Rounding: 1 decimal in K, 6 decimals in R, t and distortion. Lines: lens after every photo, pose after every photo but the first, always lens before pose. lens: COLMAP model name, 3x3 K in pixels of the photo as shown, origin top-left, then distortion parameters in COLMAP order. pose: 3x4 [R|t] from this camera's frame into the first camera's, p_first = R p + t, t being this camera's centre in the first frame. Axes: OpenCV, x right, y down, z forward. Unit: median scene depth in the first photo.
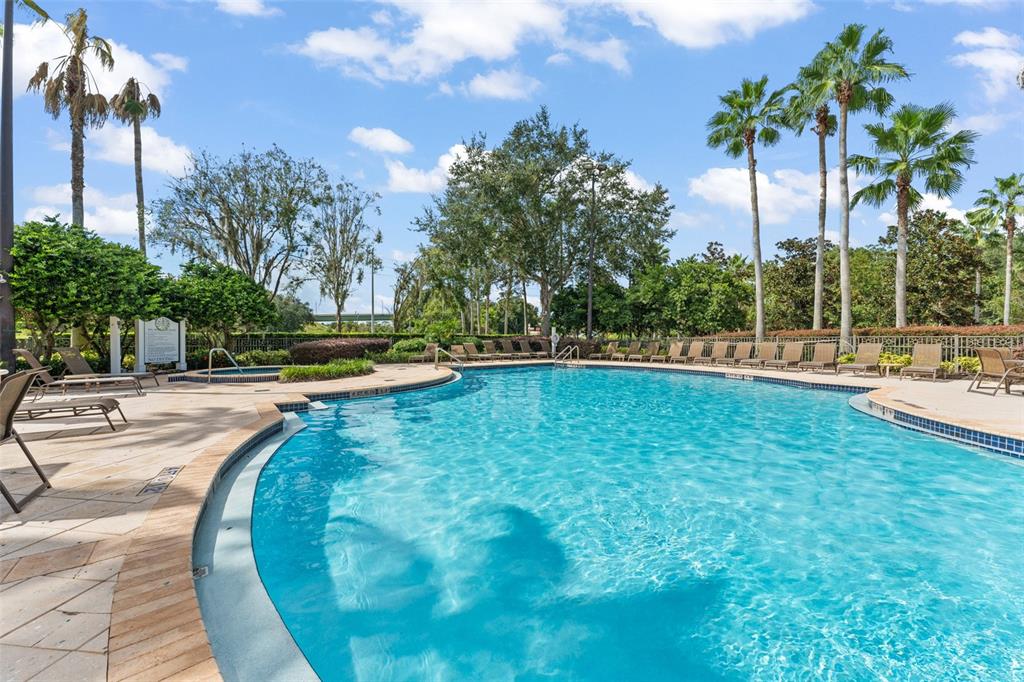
lens RADIAL K [[408.4, 0, 512.8], [0, 408.4, 336.1], [0, 0, 1]] dist [0.000376, 0.000269]
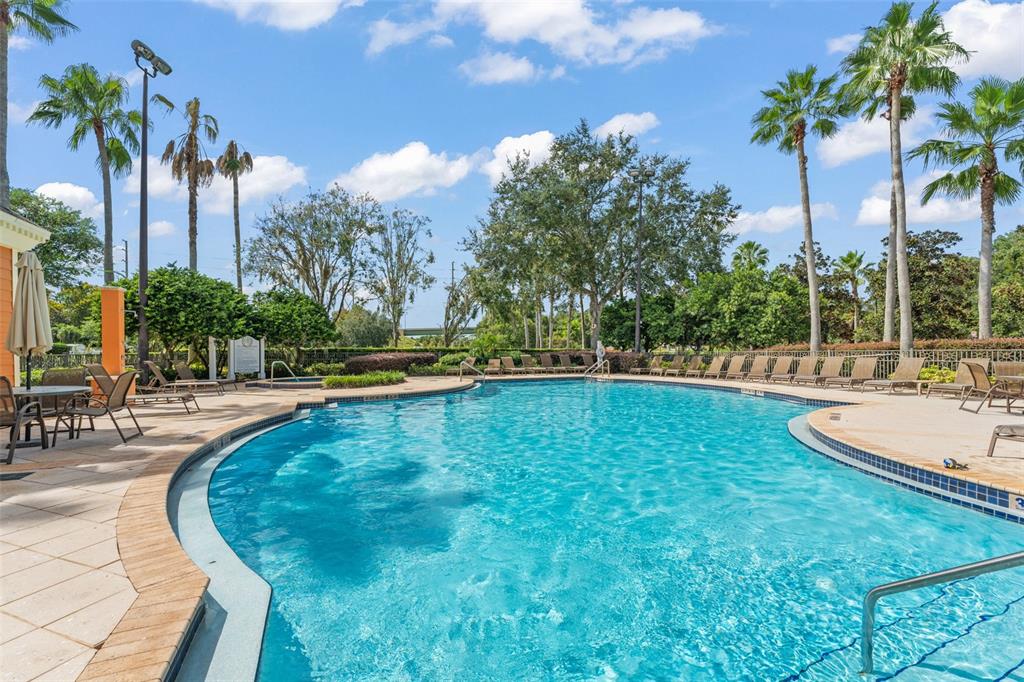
lens RADIAL K [[443.4, 0, 509.6], [0, 443.4, 346.3], [0, 0, 1]] dist [0.001557, -0.000444]
pose [[0.975322, -0.004943, -0.220732, 0.165506], [0.003141, 0.999959, -0.008513, -0.001184], [0.220765, 0.007609, 0.975297, -0.106187]]
